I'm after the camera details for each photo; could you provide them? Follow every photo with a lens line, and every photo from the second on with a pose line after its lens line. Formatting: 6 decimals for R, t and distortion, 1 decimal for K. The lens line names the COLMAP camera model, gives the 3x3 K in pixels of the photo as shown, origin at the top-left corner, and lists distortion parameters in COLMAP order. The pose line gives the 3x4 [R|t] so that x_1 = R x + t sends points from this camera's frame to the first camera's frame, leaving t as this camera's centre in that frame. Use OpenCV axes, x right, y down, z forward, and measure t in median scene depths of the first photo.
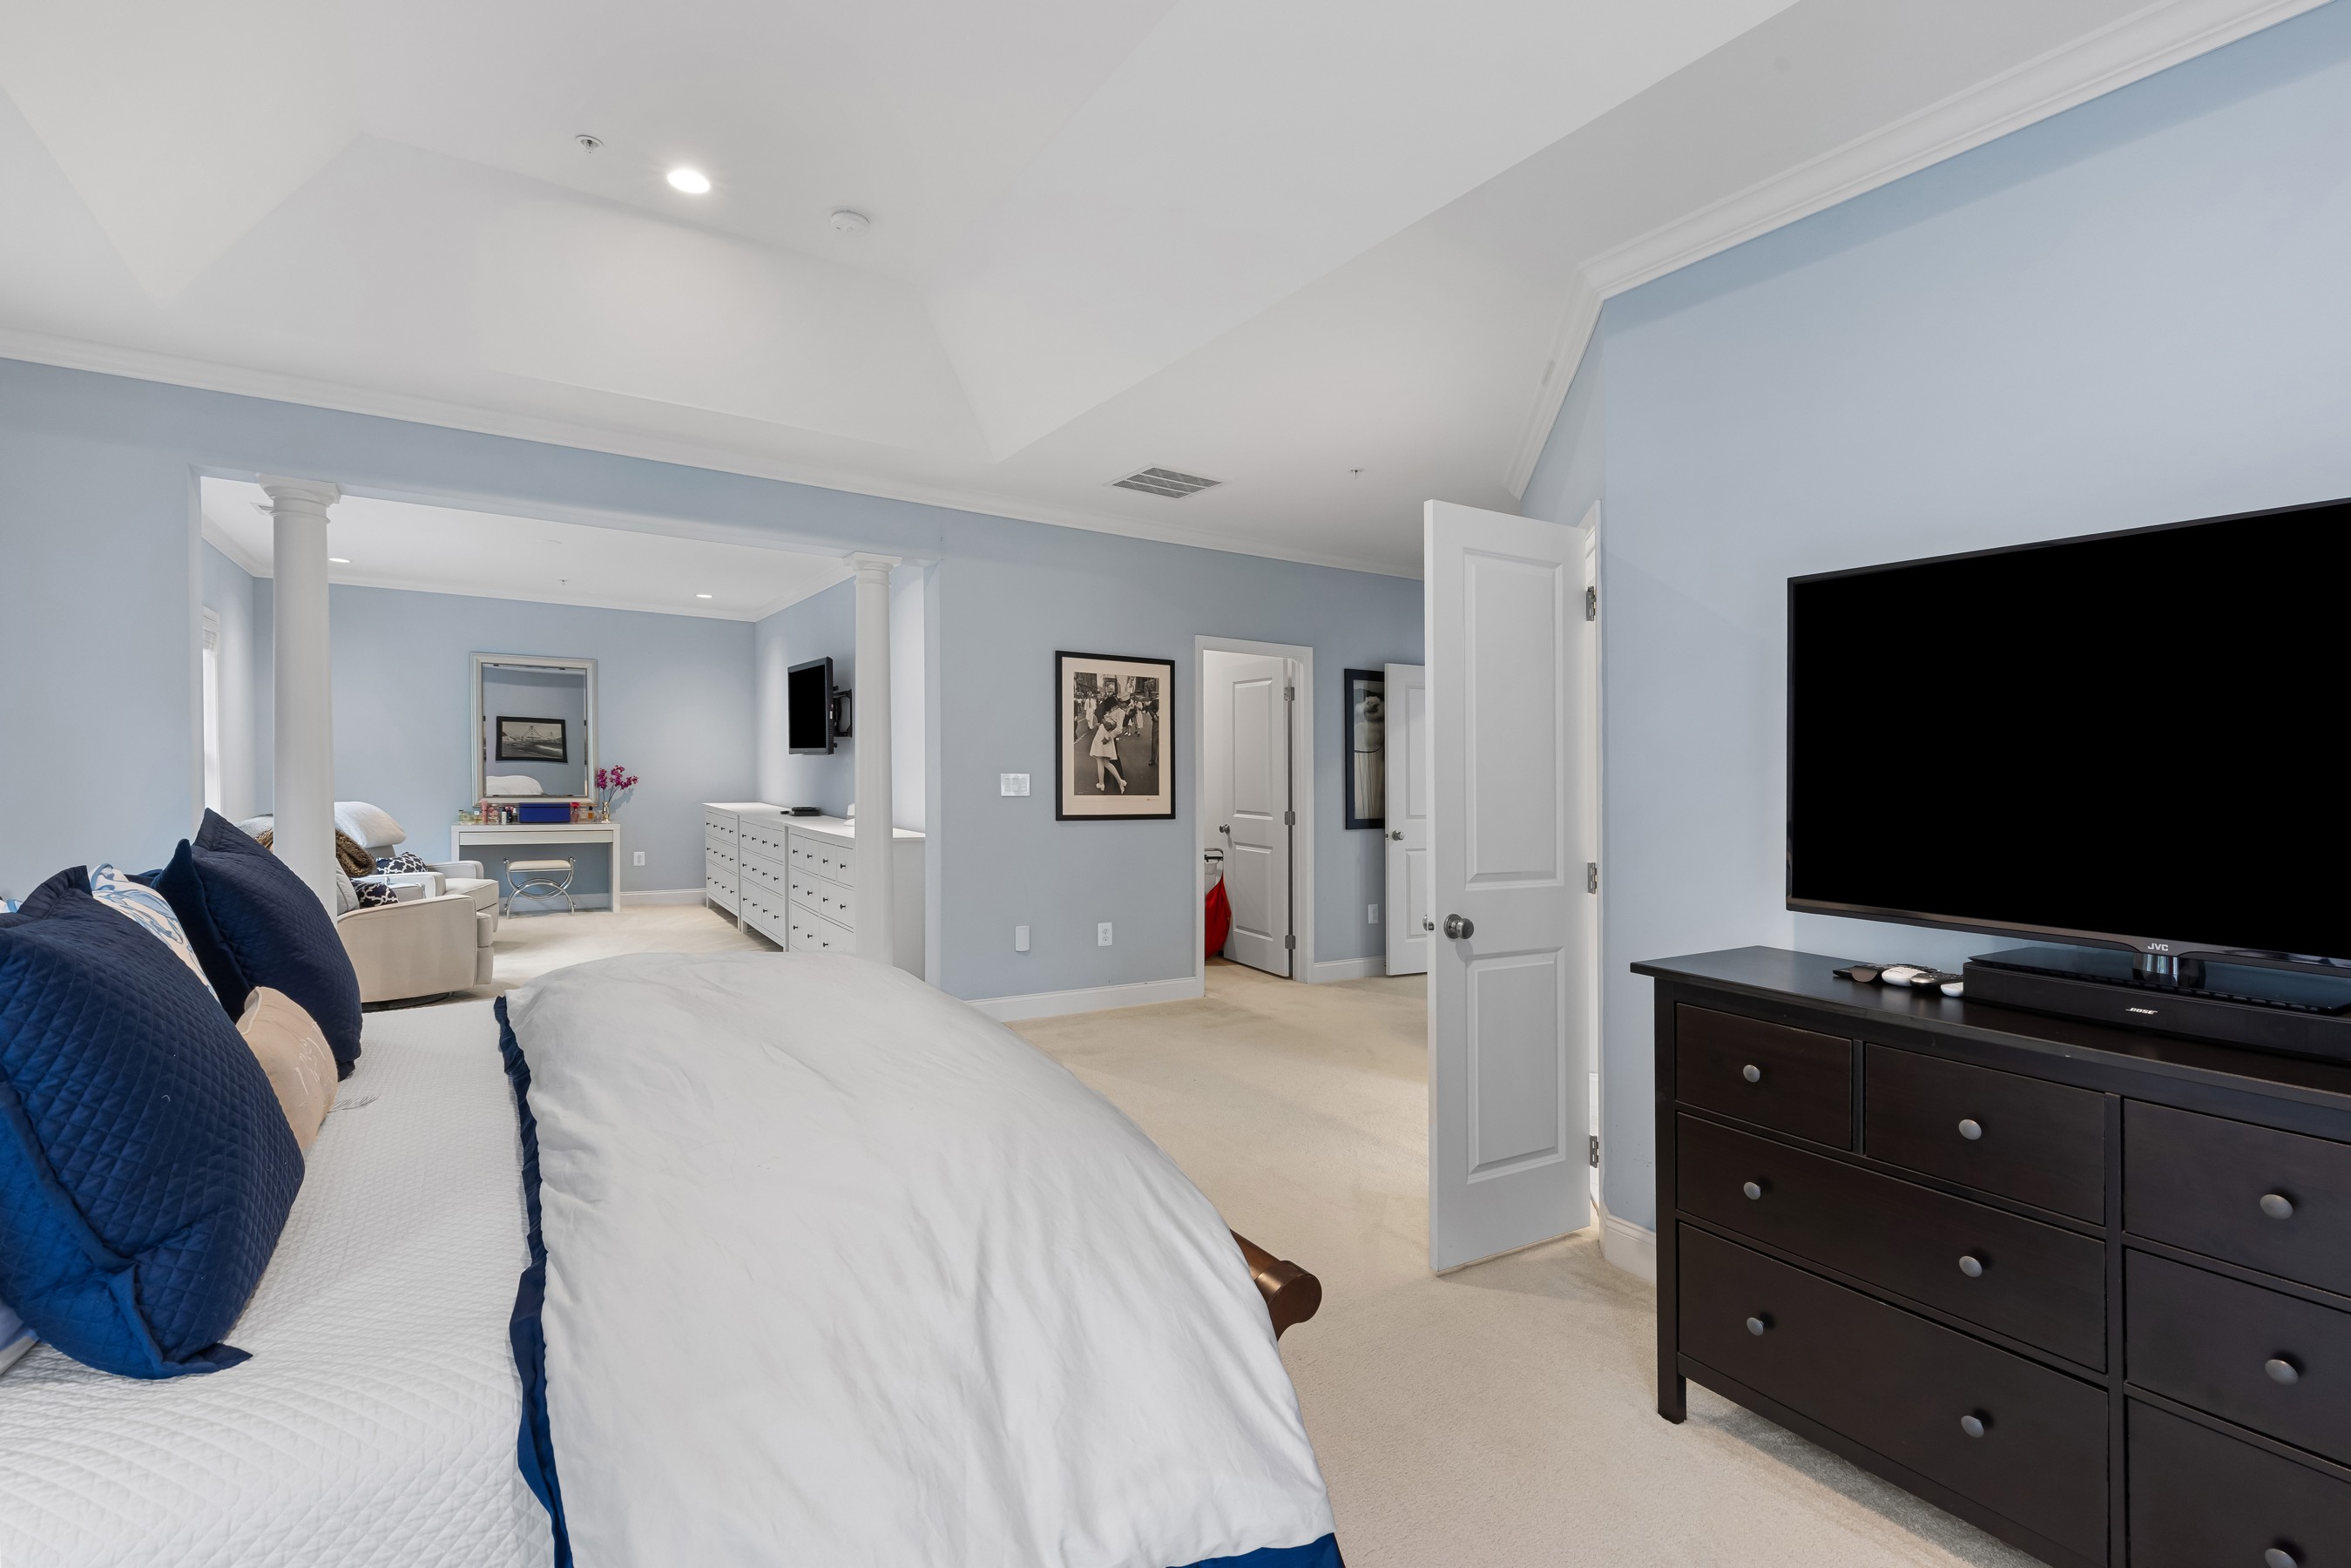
lens RADIAL K [[1068.0, 0, 1168.3], [0, 1068.0, 808.0], [0, 0, 1]] dist [0.009932, -0.002478]
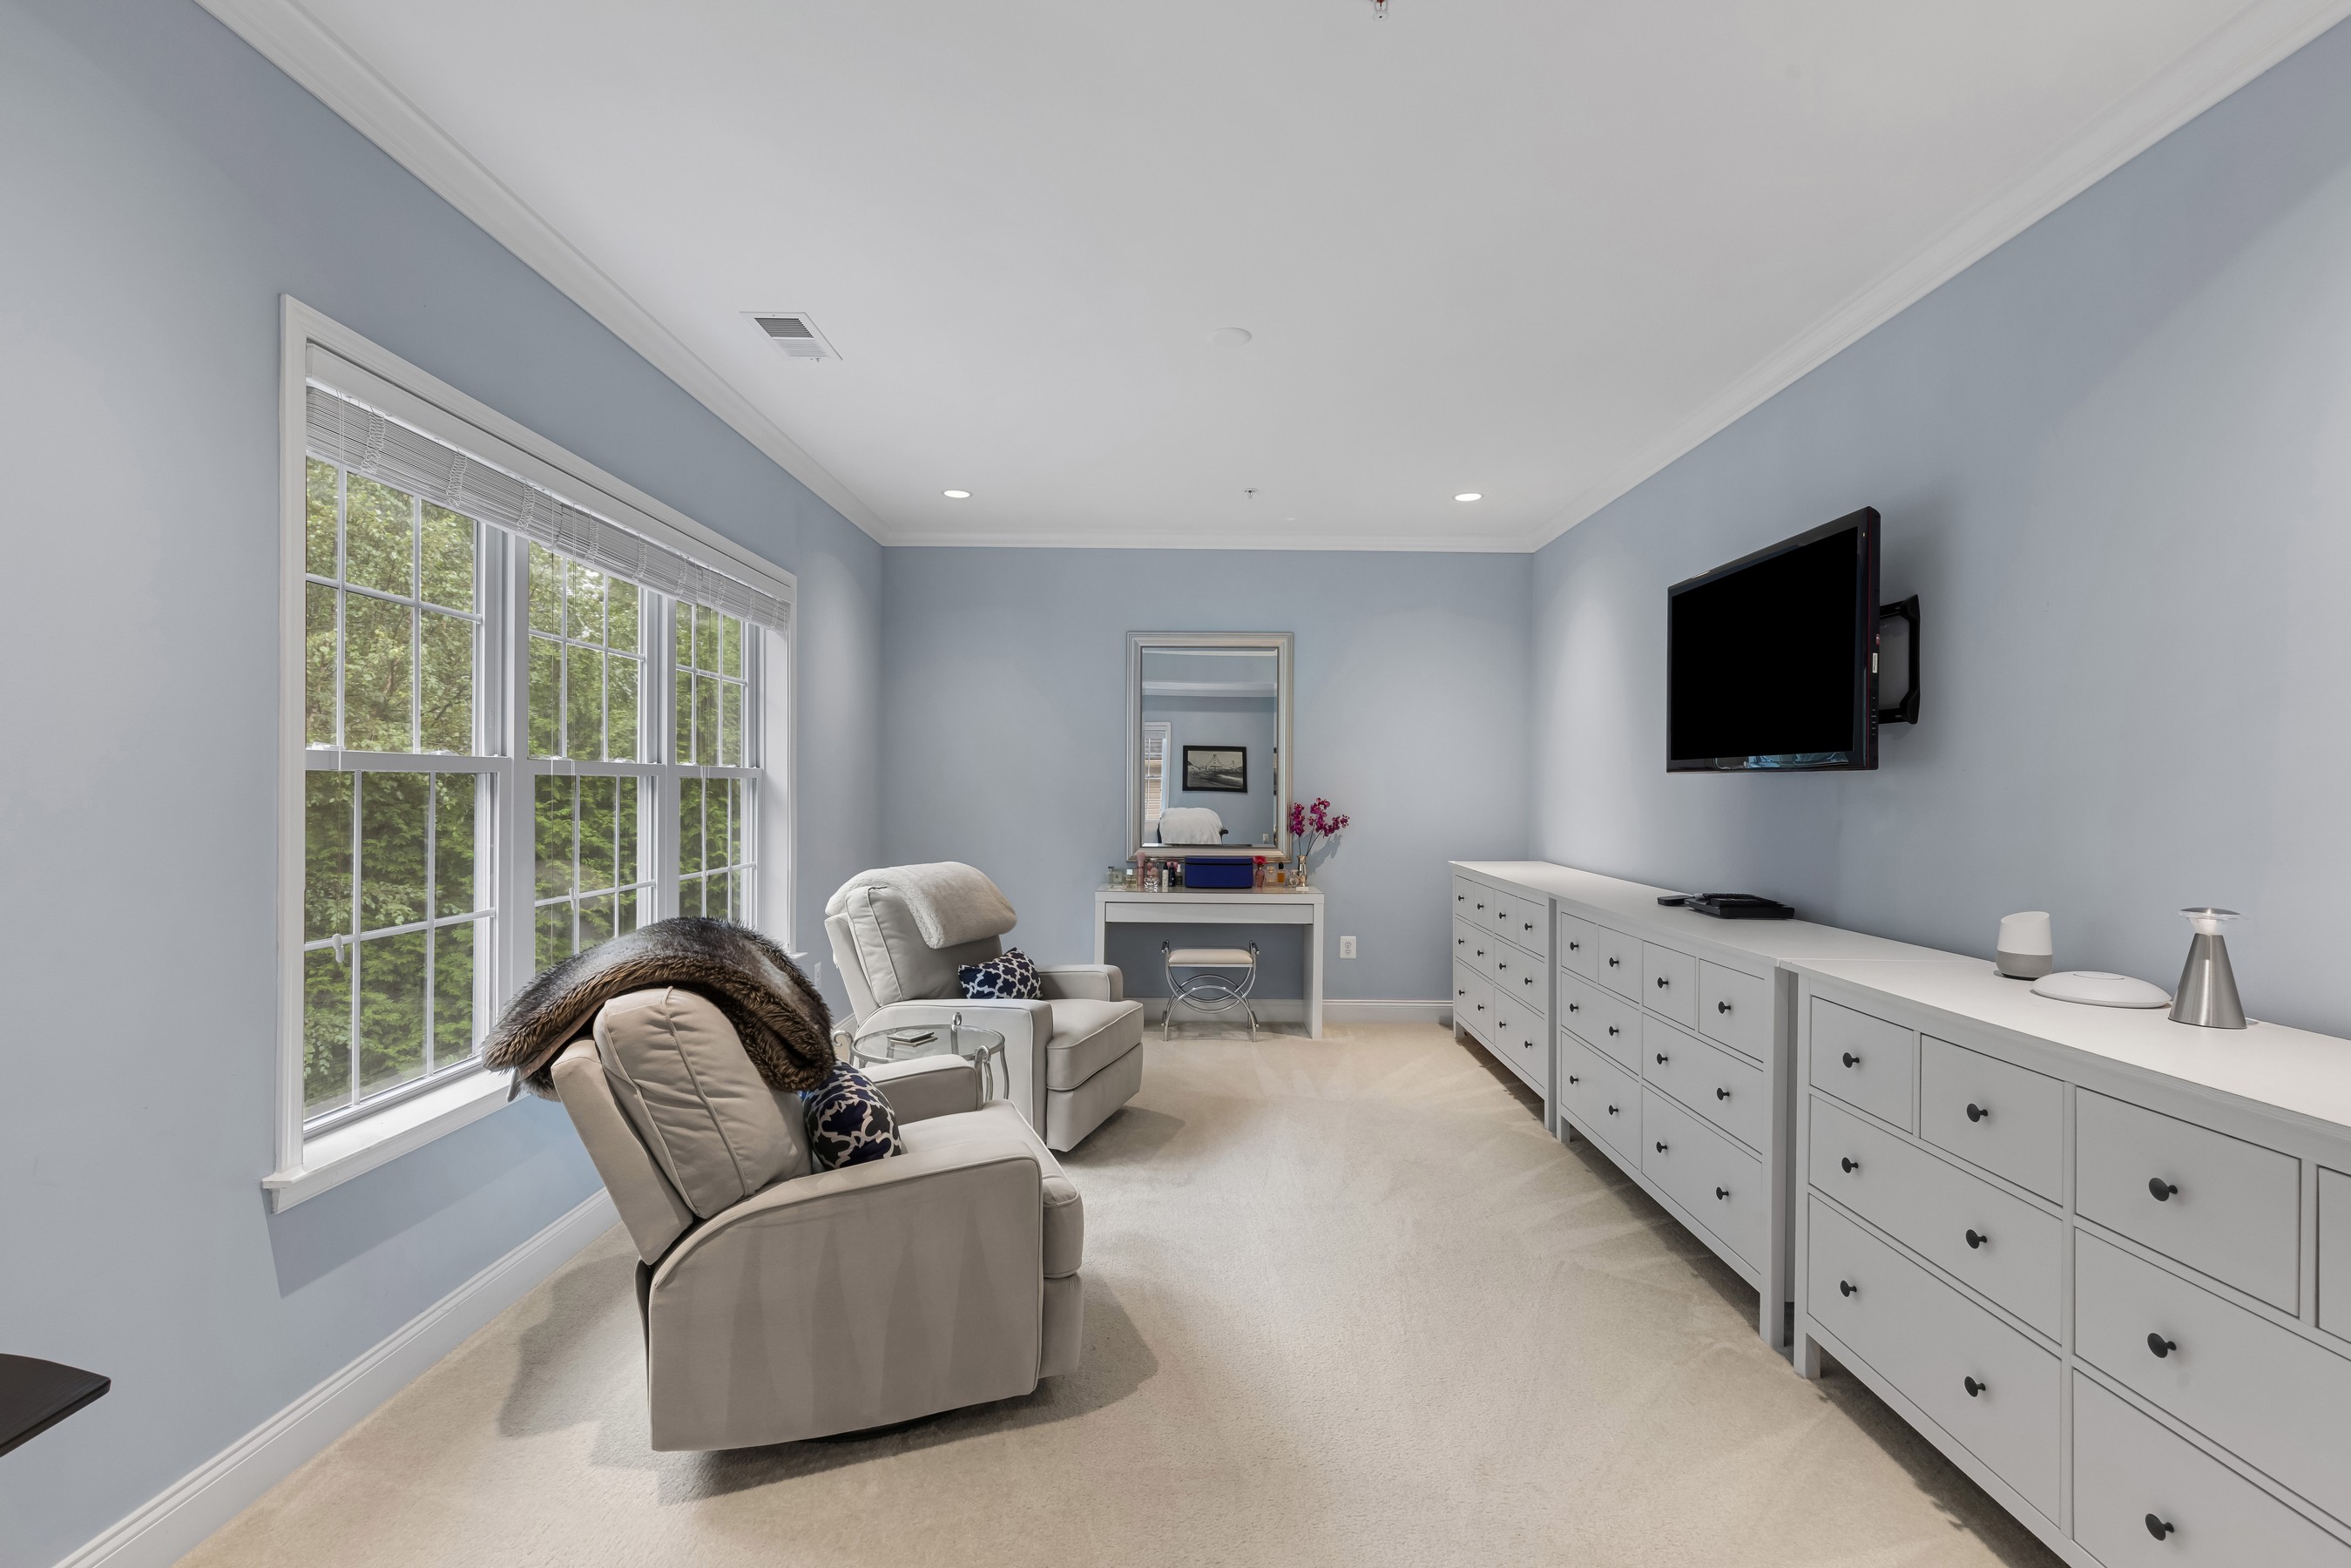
lens RADIAL K [[1068.0, 0, 1175.7], [0, 1068.0, 785.4], [0, 0, 1]] dist [0.009932, -0.002478]
pose [[0.838080, -0.011004, -0.545436, -0.247355], [-0.014491, 0.998995, -0.042420, -0.019821], [0.545355, 0.043455, 0.837078, 0.436576]]
